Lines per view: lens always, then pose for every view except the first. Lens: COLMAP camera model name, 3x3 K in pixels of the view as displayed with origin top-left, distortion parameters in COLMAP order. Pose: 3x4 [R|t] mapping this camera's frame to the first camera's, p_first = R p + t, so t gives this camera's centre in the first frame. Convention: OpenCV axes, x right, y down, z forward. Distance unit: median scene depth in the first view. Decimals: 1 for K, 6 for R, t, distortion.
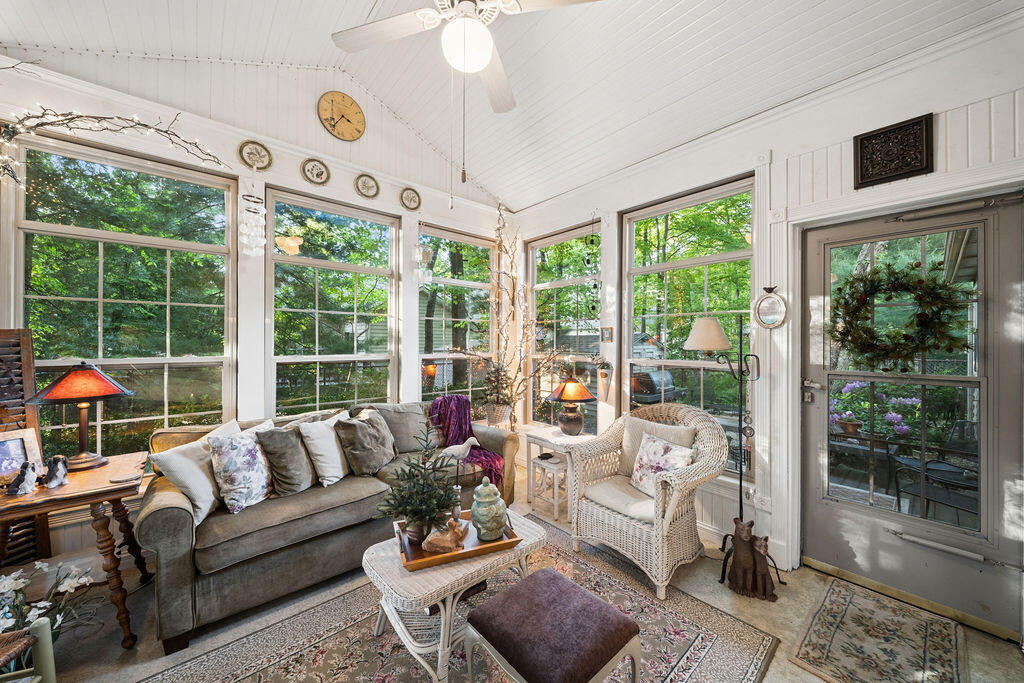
lens RADIAL K [[361.1, 0, 514.7], [0, 361.1, 339.8], [0, 0, 1]] dist [0.000011, -0.000047]
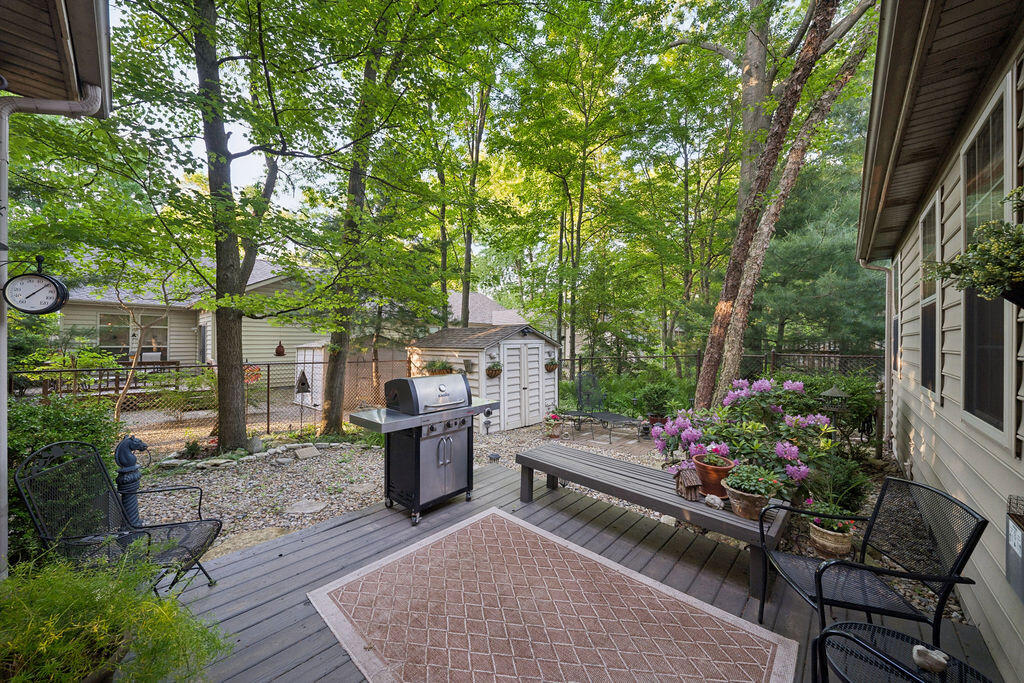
lens RADIAL K [[361.1, 0, 508.8], [0, 361.1, 340.7], [0, 0, 1]] dist [0.000011, -0.000047]
pose [[0.994802, -0.004662, 0.101717, 0.431554], [0.003693, 0.999946, 0.009706, 0.015797], [-0.101757, -0.009280, 0.994766, 0.364793]]
